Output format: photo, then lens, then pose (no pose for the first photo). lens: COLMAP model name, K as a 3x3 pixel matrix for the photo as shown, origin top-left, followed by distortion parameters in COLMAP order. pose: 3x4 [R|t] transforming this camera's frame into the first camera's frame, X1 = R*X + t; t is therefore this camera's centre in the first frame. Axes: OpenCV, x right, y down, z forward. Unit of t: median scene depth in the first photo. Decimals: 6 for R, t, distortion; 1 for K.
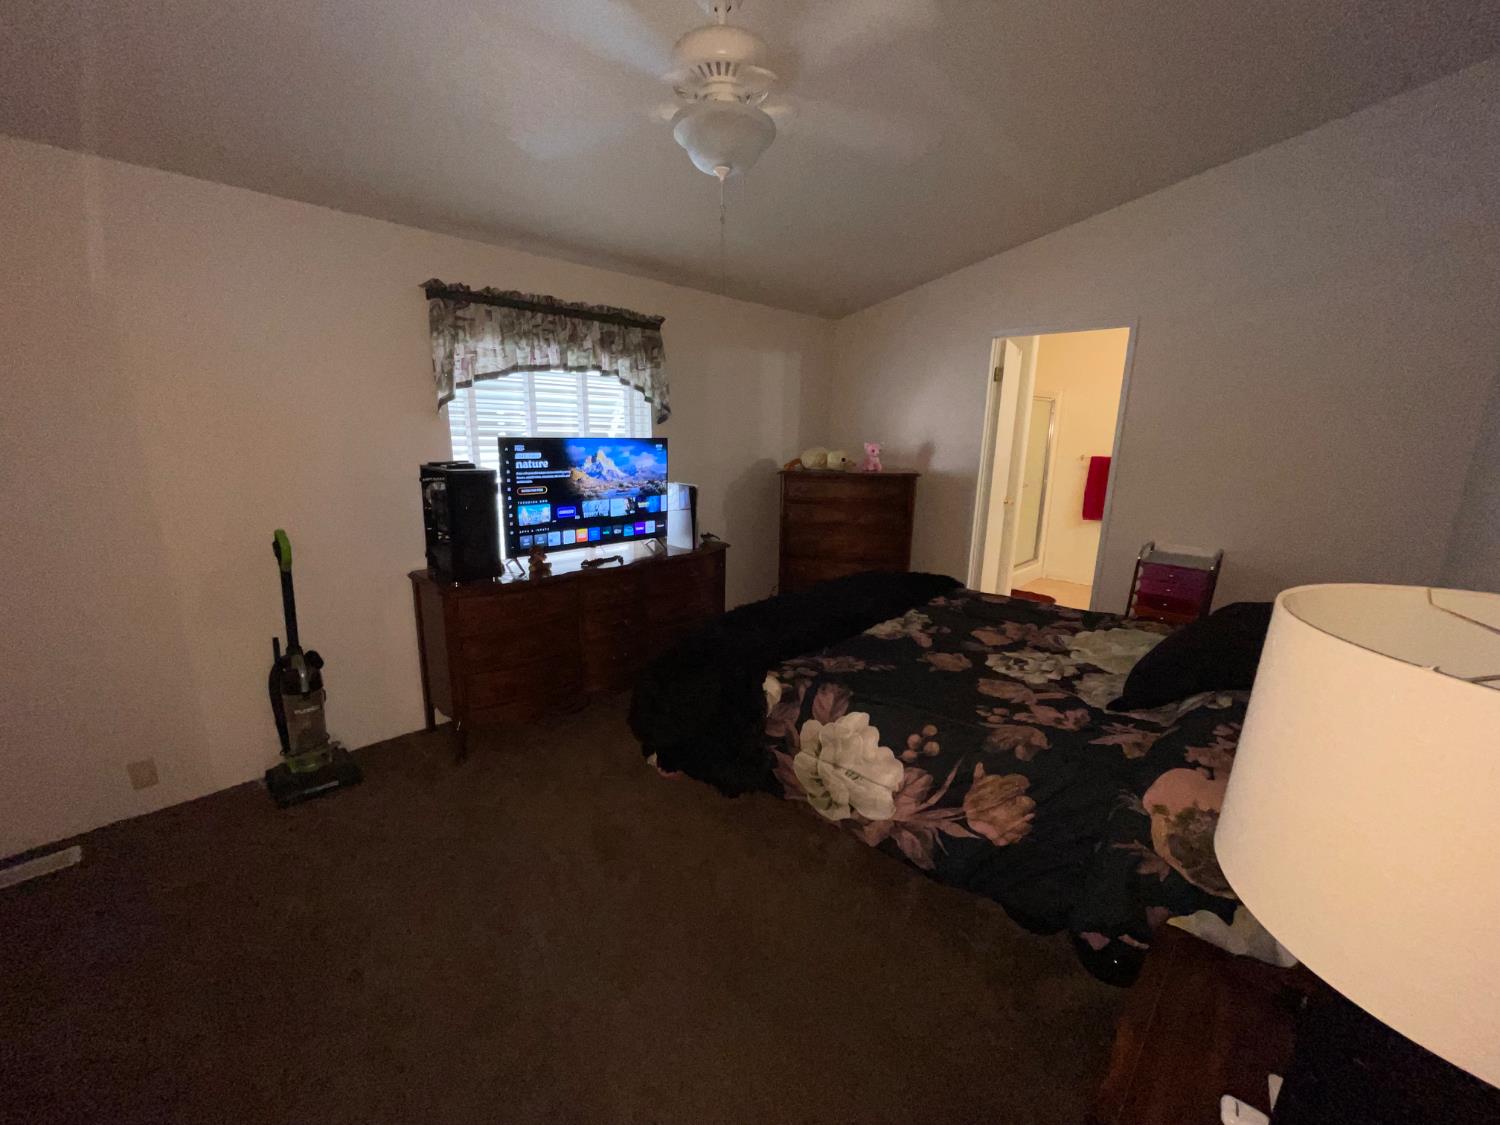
lens RADIAL K [[600.3, 0, 743.1], [0, 600.3, 570.8], [0, 0, 1]] dist [-0.011186, 0.003157]
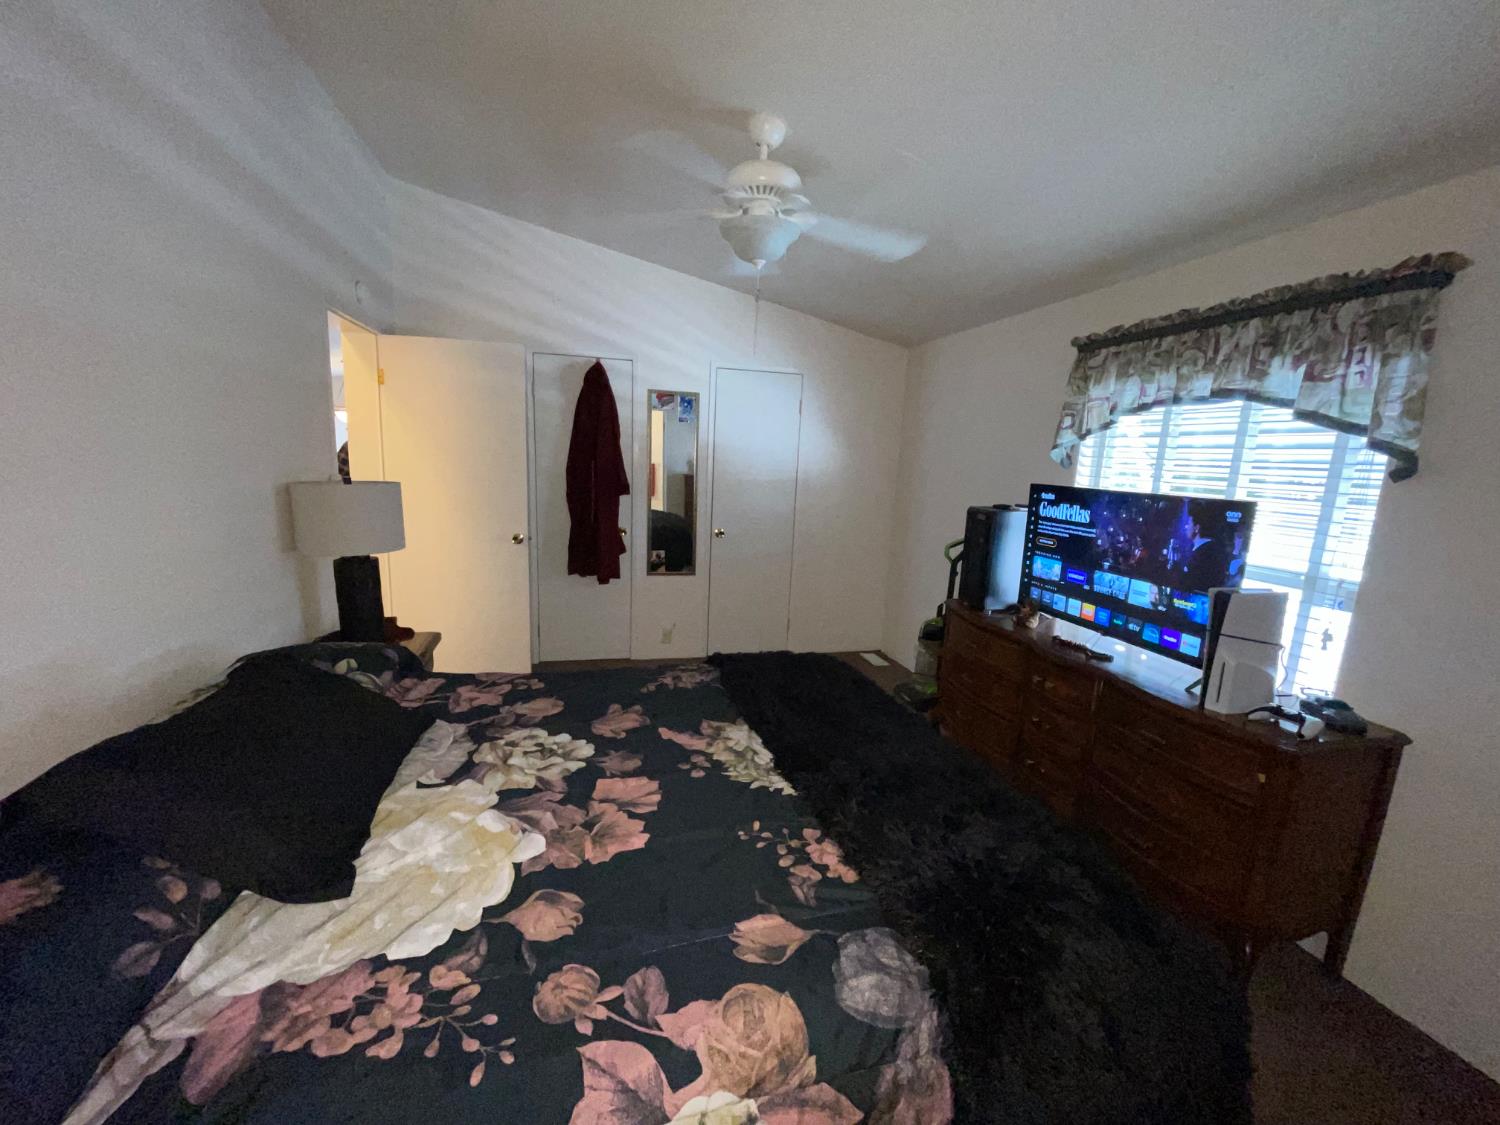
lens RADIAL K [[600.3, 0, 743.1], [0, 600.3, 570.8], [0, 0, 1]] dist [-0.011186, 0.003157]
pose [[-0.512734, 0.127280, -0.849061, 0.660747], [-0.242087, 0.927387, 0.285214, -0.235943], [0.823710, 0.351785, -0.444690, 1.008807]]
